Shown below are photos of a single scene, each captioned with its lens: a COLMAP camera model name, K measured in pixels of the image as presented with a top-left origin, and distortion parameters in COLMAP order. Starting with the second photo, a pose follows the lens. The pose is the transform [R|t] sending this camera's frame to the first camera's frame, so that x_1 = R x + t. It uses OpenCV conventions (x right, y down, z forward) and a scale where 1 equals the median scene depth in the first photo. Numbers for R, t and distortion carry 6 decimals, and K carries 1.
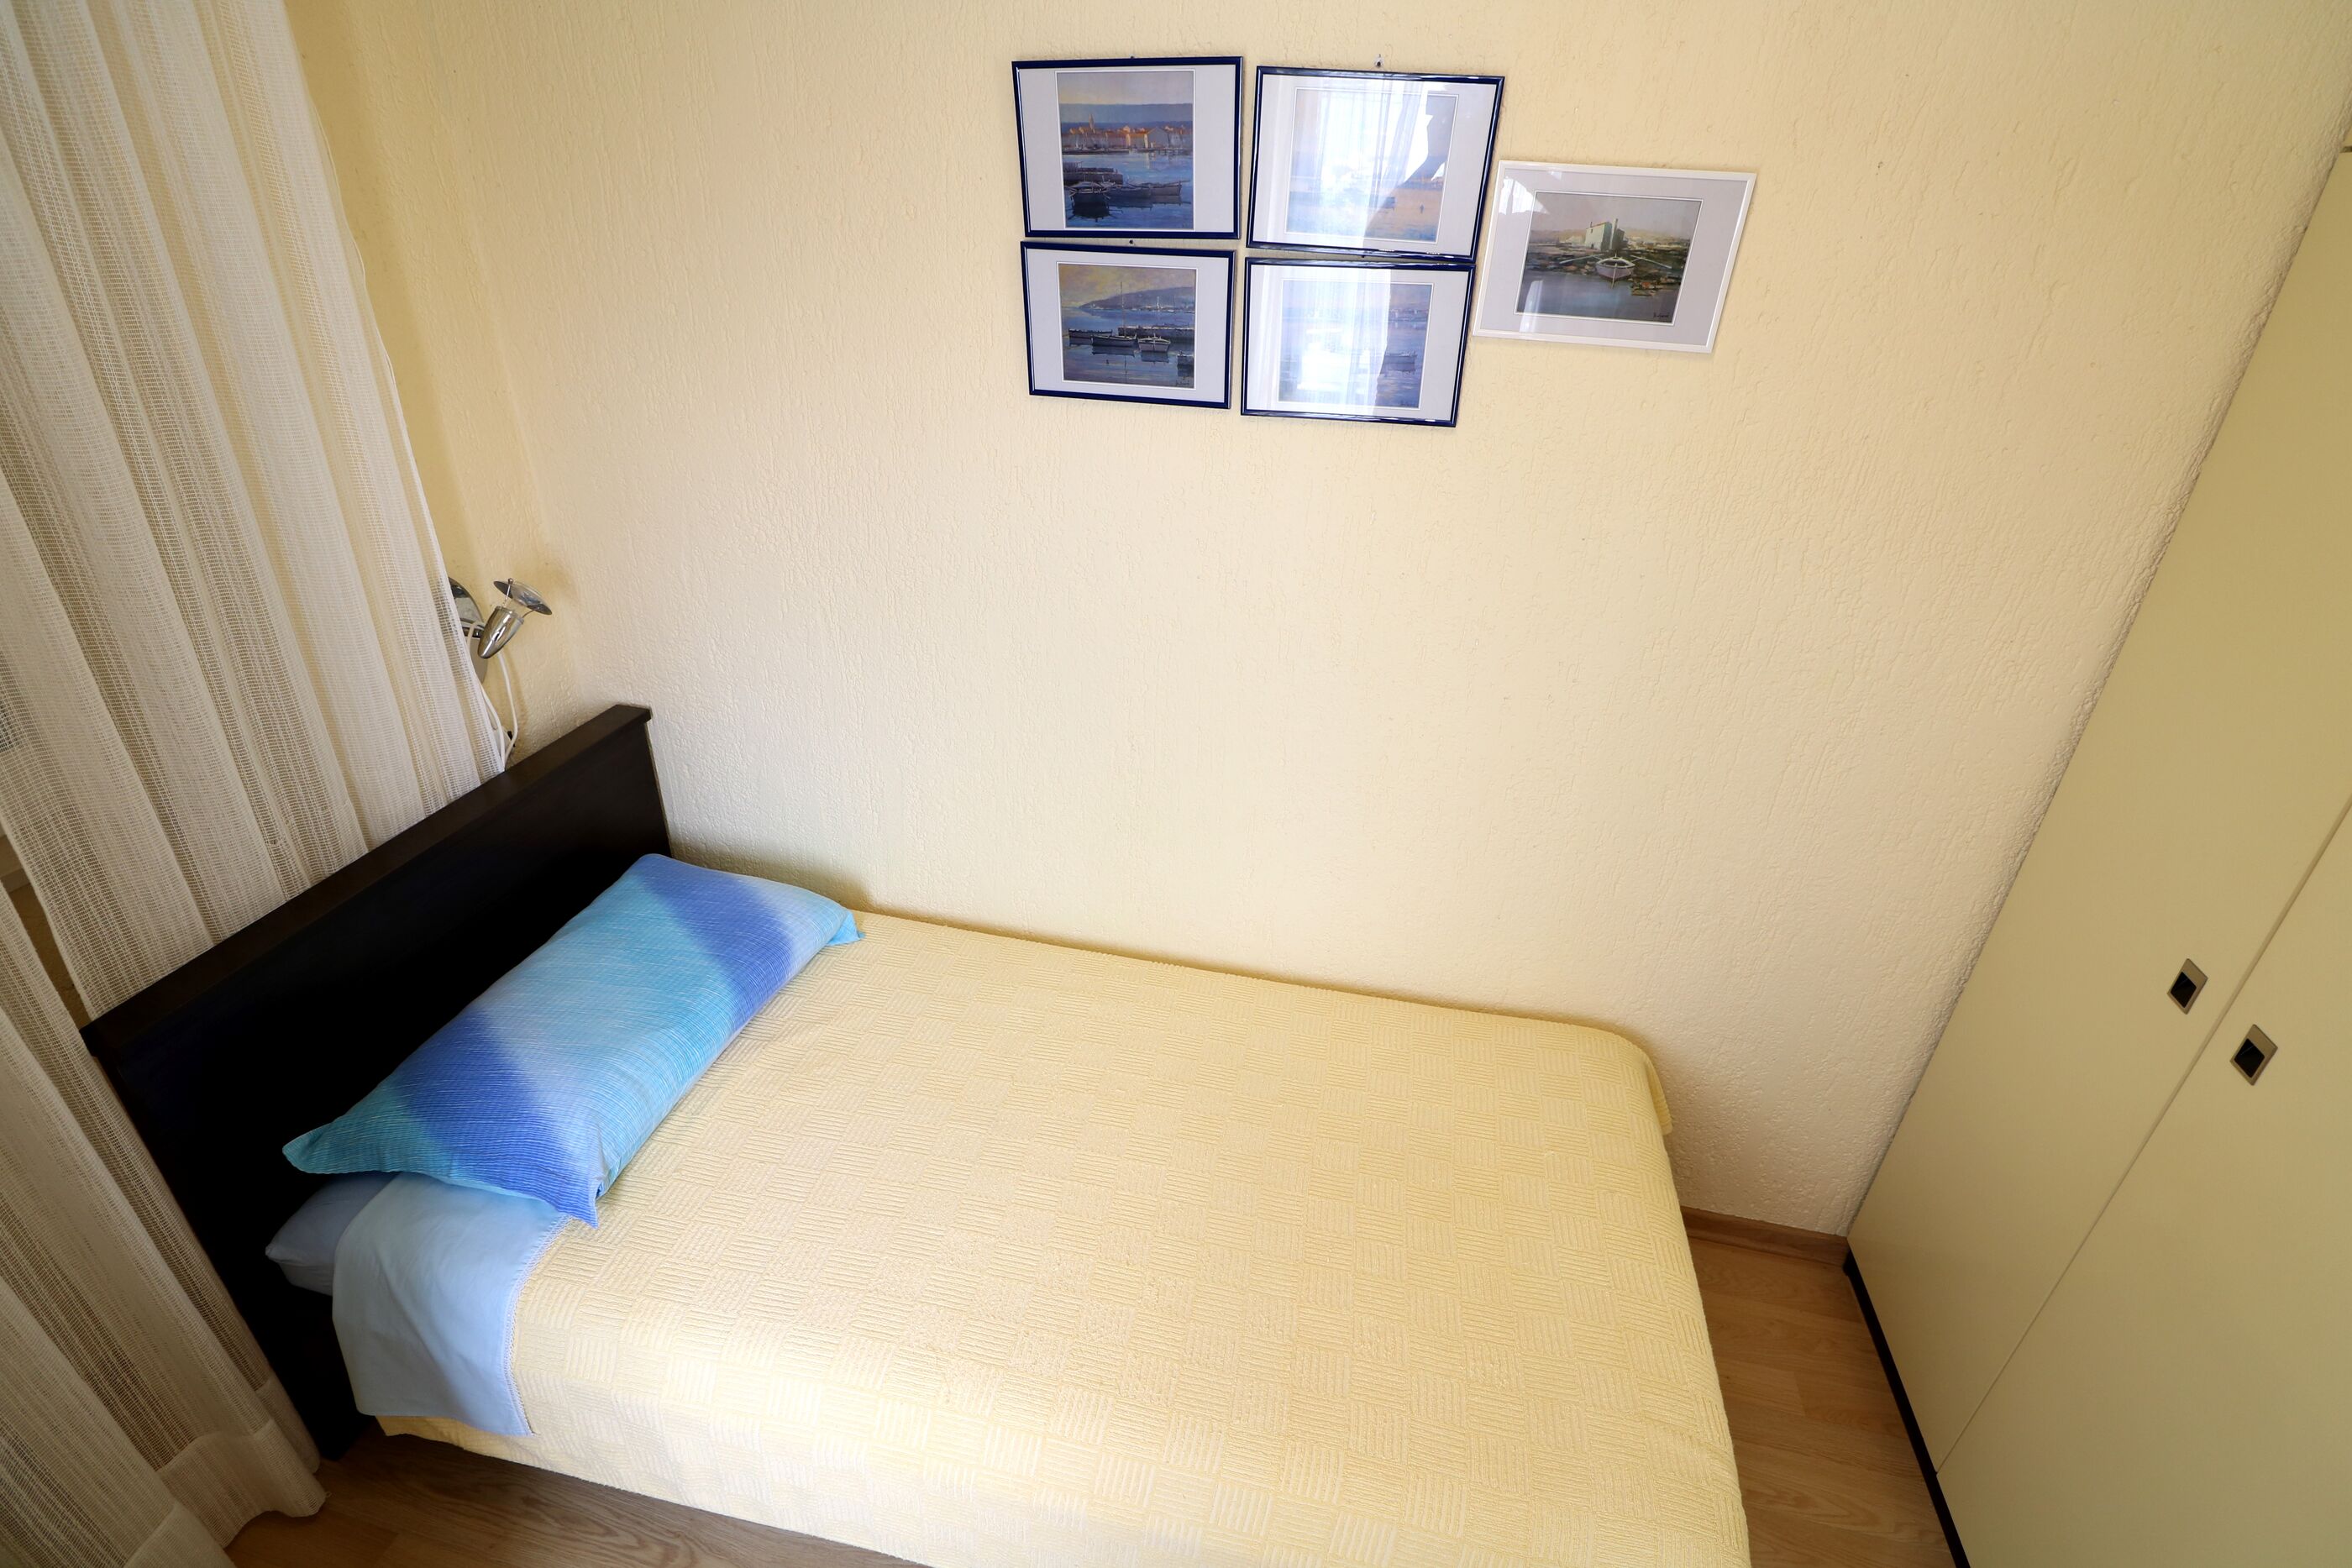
lens RADIAL K [[1097.7, 0, 1185.7], [0, 1097.7, 784.8], [0, 0, 1]] dist [-0.012311, -0.006310]
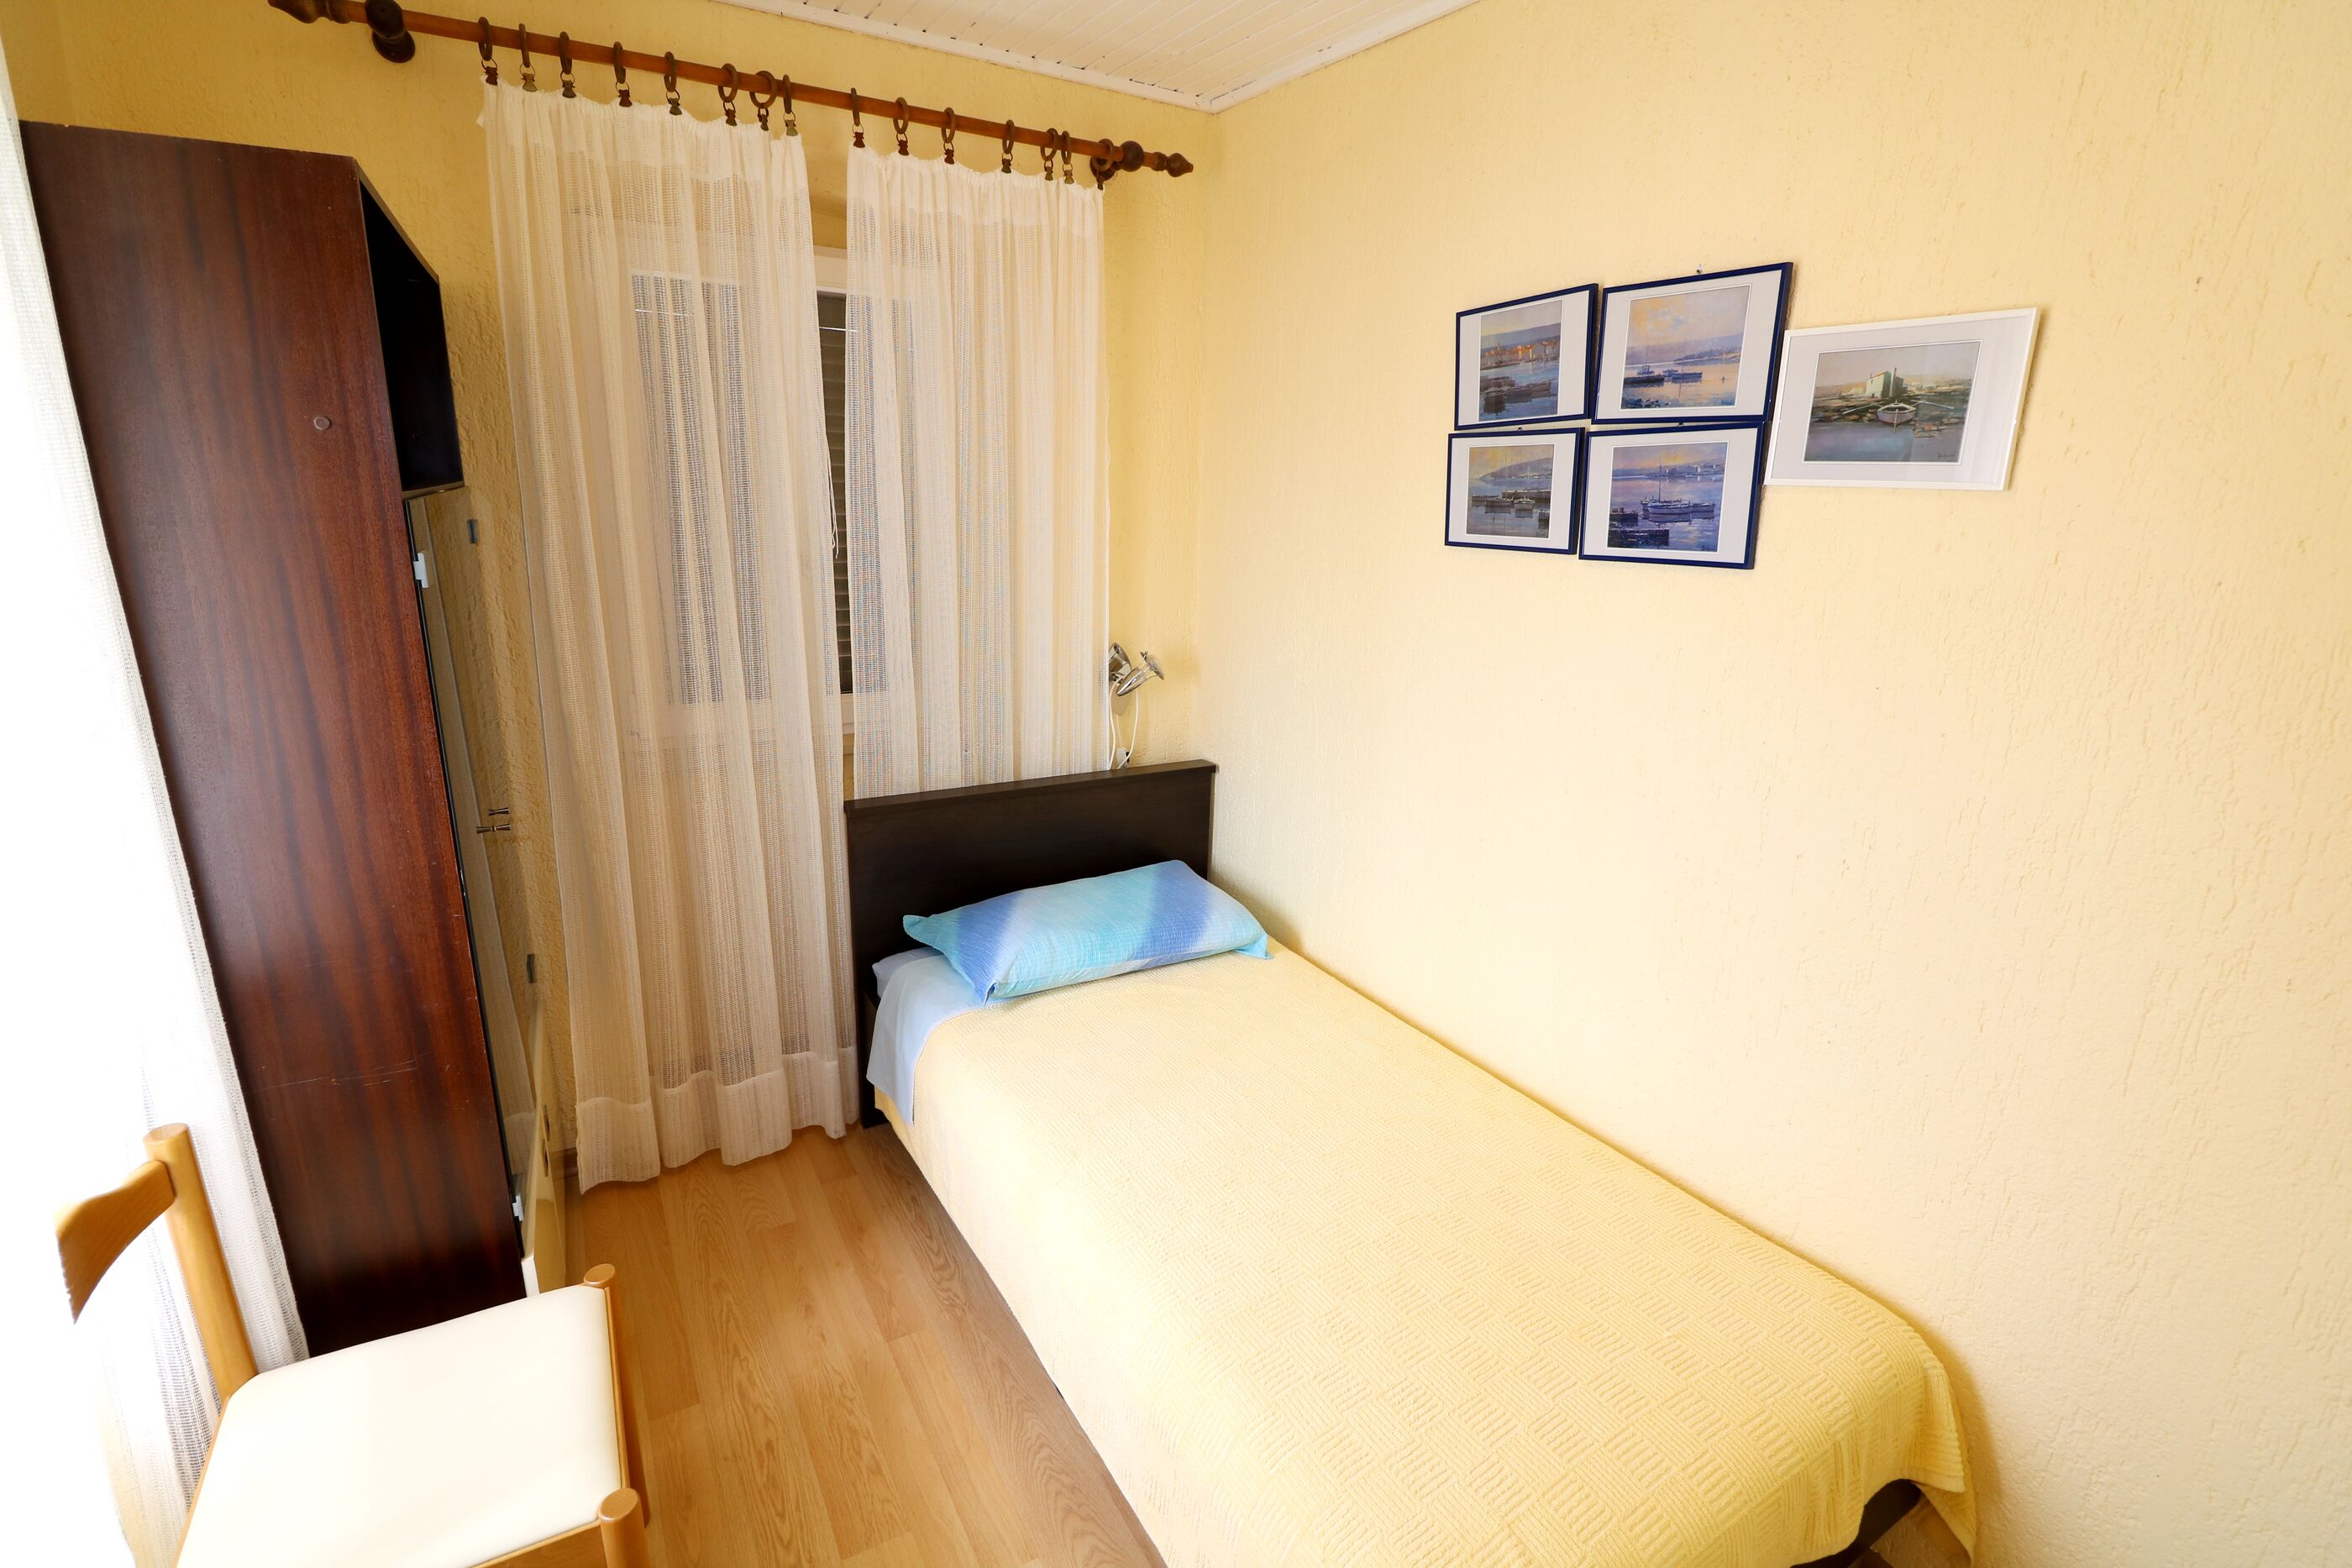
lens RADIAL K [[1097.7, 0, 1159.4], [0, 1097.7, 775.8], [0, 0, 1]] dist [-0.012311, -0.006310]
pose [[0.671938, 0.168834, -0.721106, 0.659376], [-0.353280, 0.928823, -0.111724, 0.172998], [0.650917, 0.329824, 0.683757, -0.014914]]
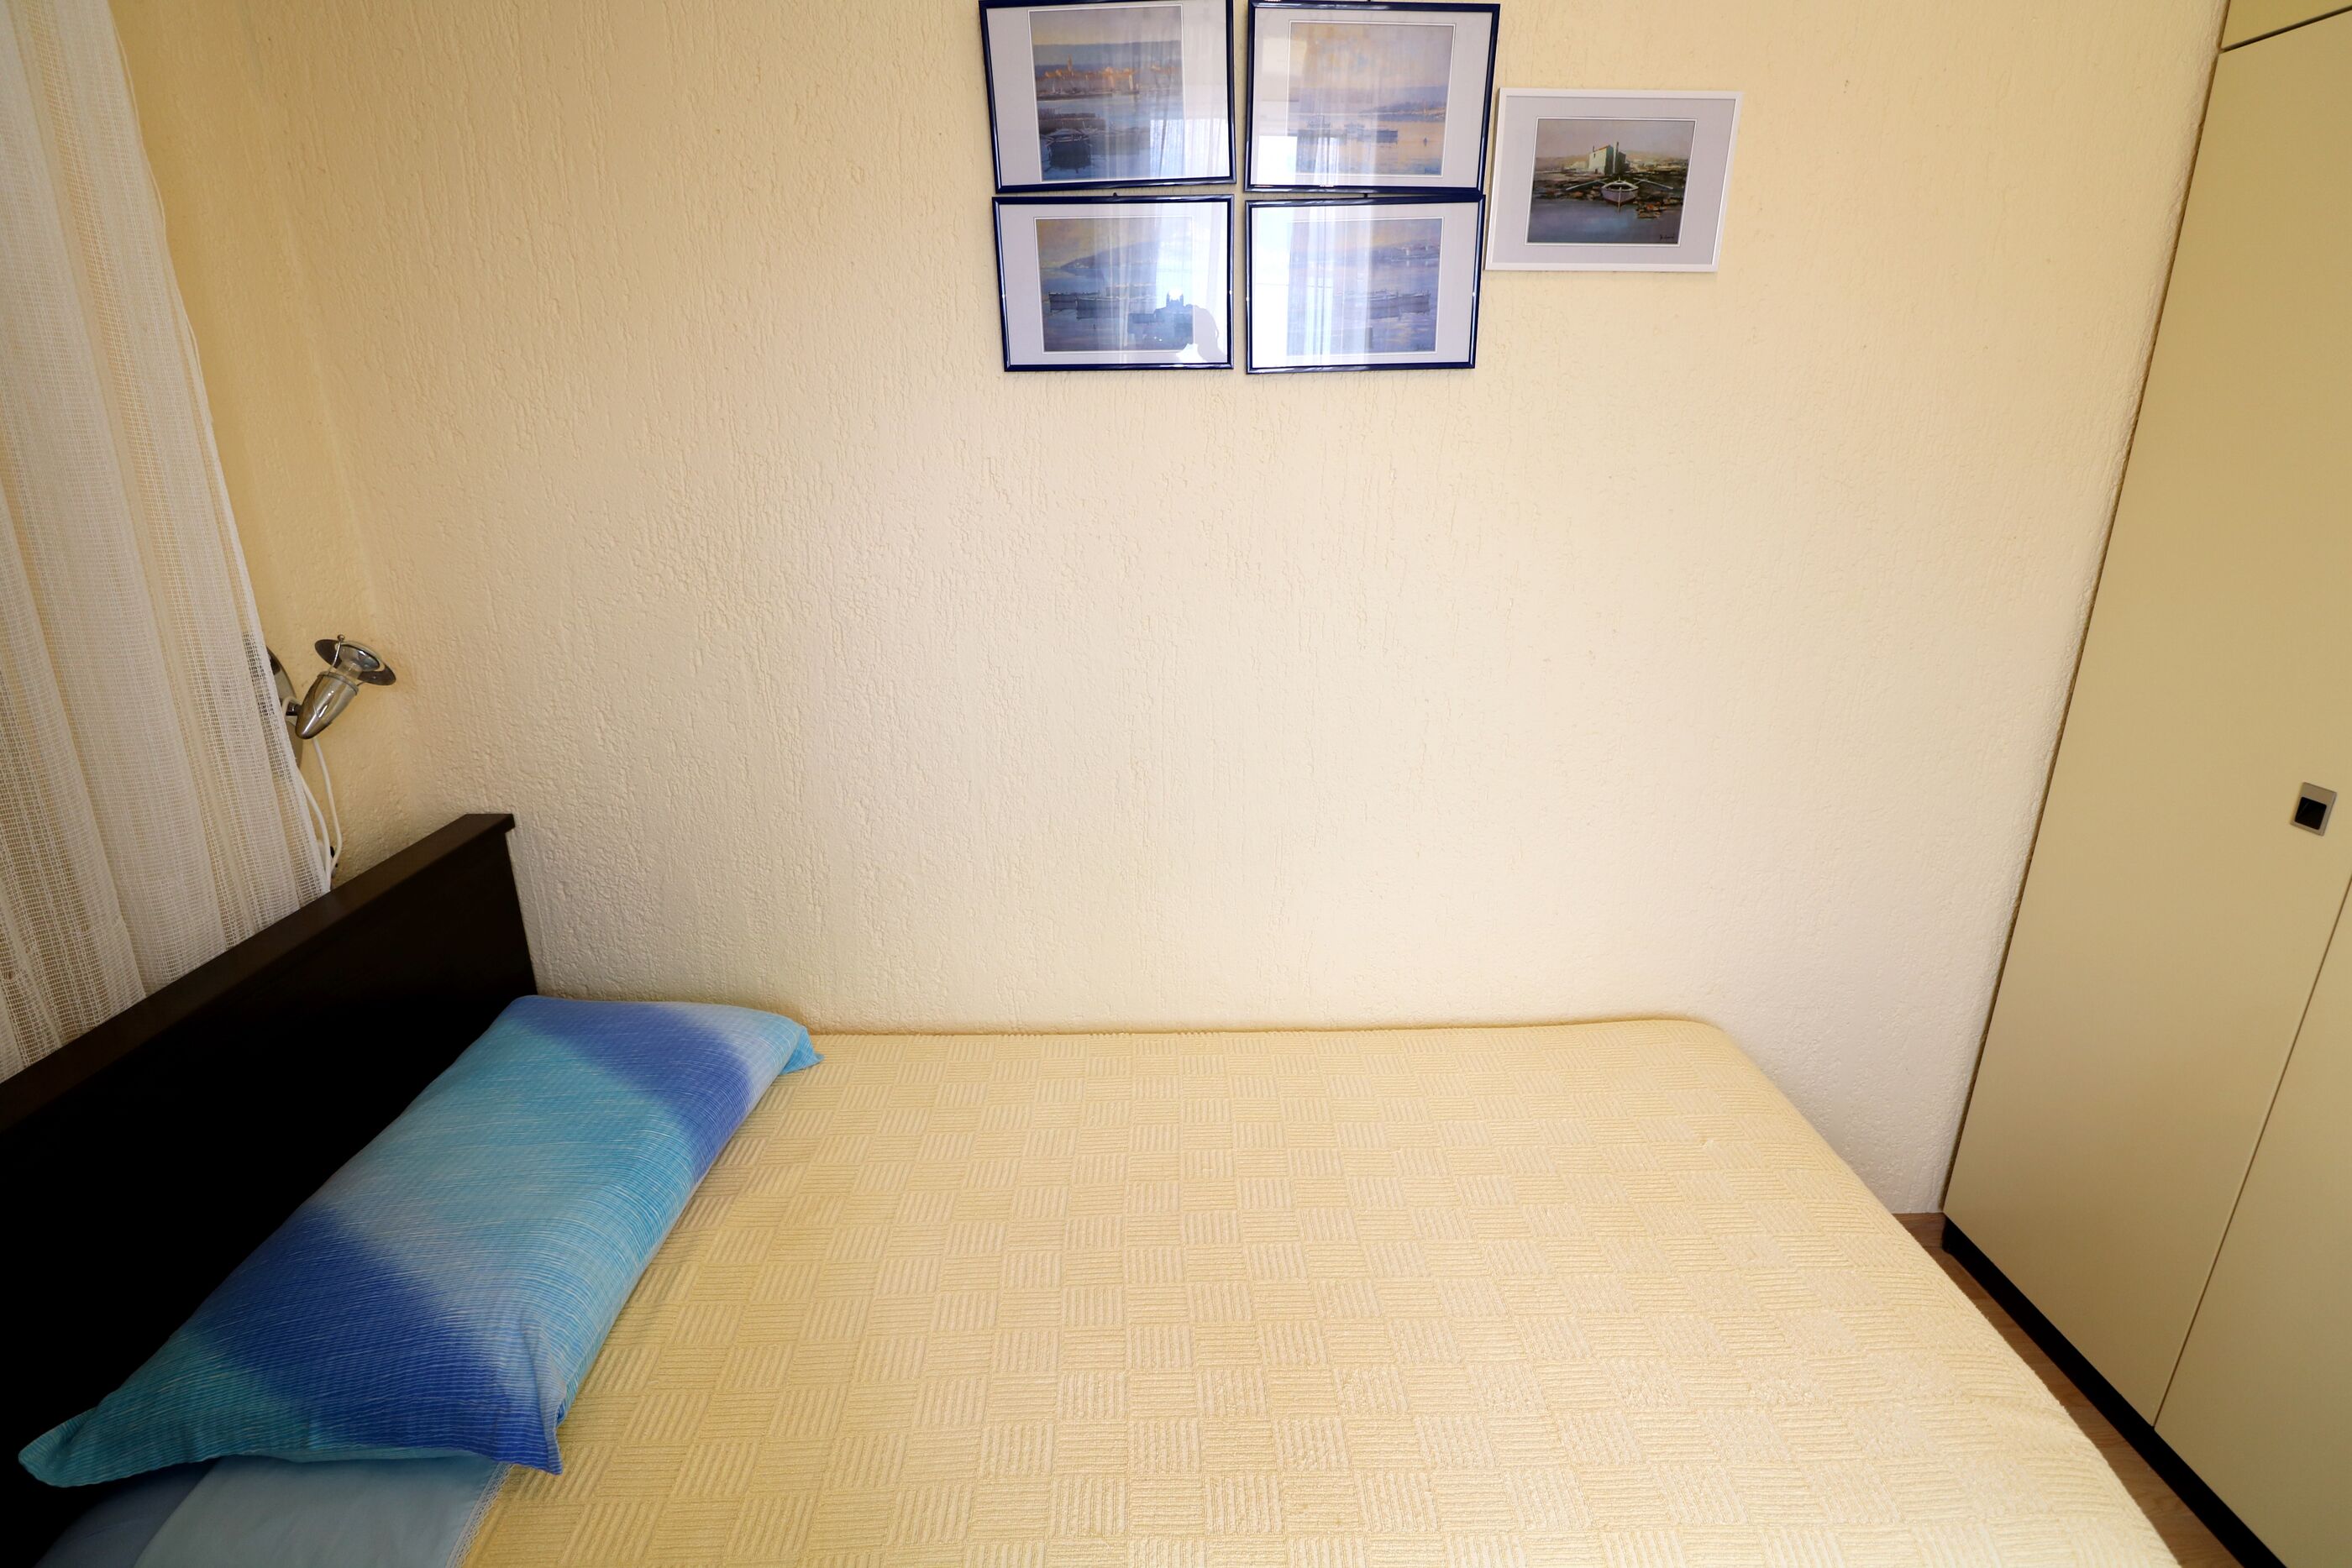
lens RADIAL K [[1097.7, 0, 1176.6], [0, 1097.7, 784.0], [0, 0, 1]] dist [-0.012311, -0.006310]
pose [[0.973129, -0.111806, 0.201293, -0.240663], [0.144582, 0.977077, -0.156257, 0.140276], [-0.179208, 0.181162, 0.966988, 0.191155]]
